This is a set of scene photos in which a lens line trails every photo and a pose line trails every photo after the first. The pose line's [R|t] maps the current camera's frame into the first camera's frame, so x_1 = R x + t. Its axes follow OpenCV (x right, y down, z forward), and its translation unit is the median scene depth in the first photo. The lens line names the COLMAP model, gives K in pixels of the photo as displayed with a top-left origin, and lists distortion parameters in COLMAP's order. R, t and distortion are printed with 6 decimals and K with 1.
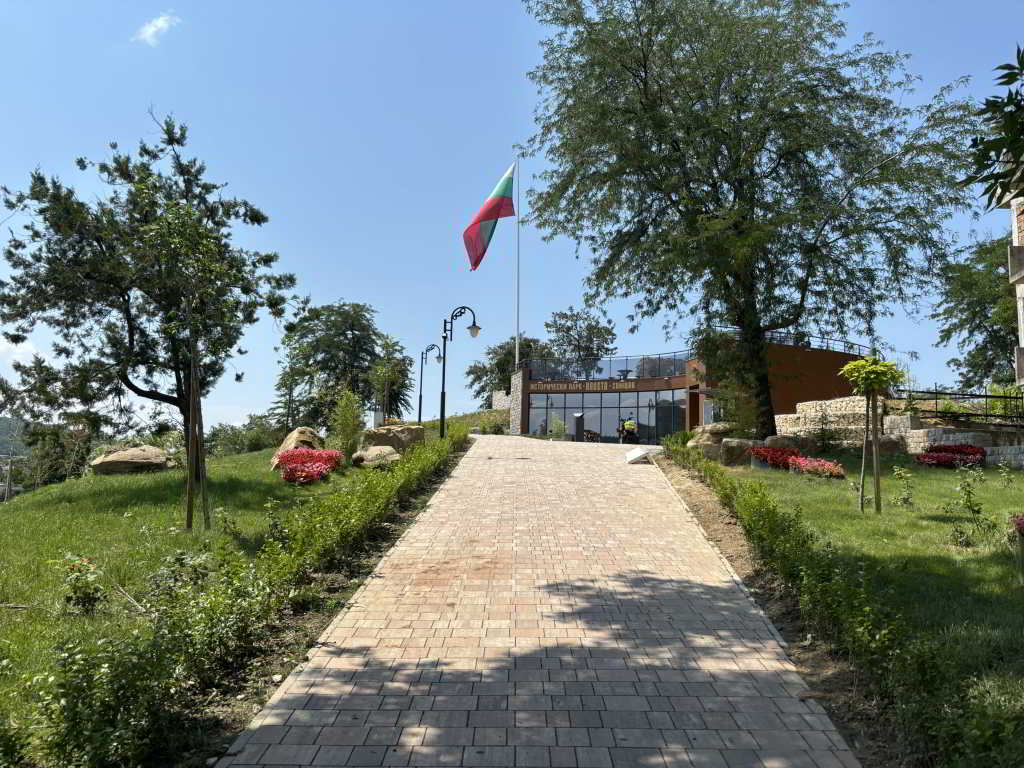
lens RADIAL K [[762.0, 0, 512.0], [0, 762.0, 384.0], [0, 0, 1]] dist [0.001721, 0.001863]
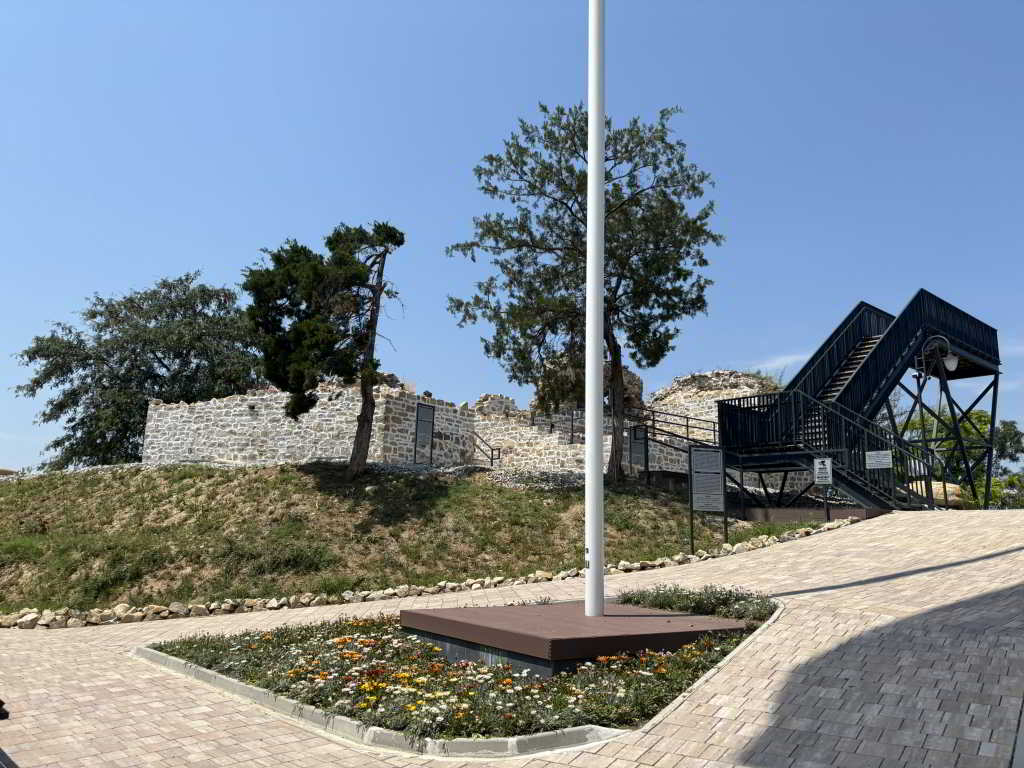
lens RADIAL K [[762.0, 0, 512.0], [0, 762.0, 384.0], [0, 0, 1]] dist [0.001721, 0.001863]
pose [[0.840456, 0.098374, 0.532876, -0.057568], [-0.069039, 0.994809, -0.074762, 0.012631], [-0.537465, 0.026045, 0.842884, 0.553829]]
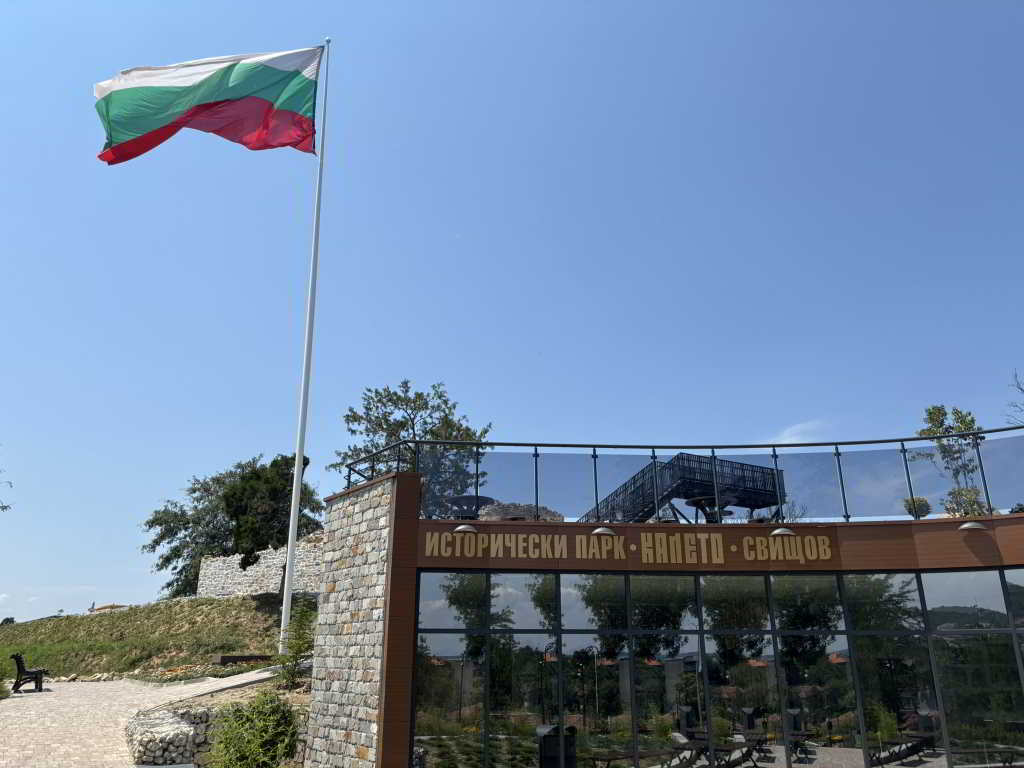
lens RADIAL K [[762.0, 0, 512.0], [0, 762.0, 384.0], [0, 0, 1]] dist [0.001721, 0.001863]
pose [[0.928321, 0.093676, 0.359785, -0.022436], [-0.015848, 0.976827, -0.213442, 0.001042], [-0.371442, 0.192441, 0.908294, 0.376989]]
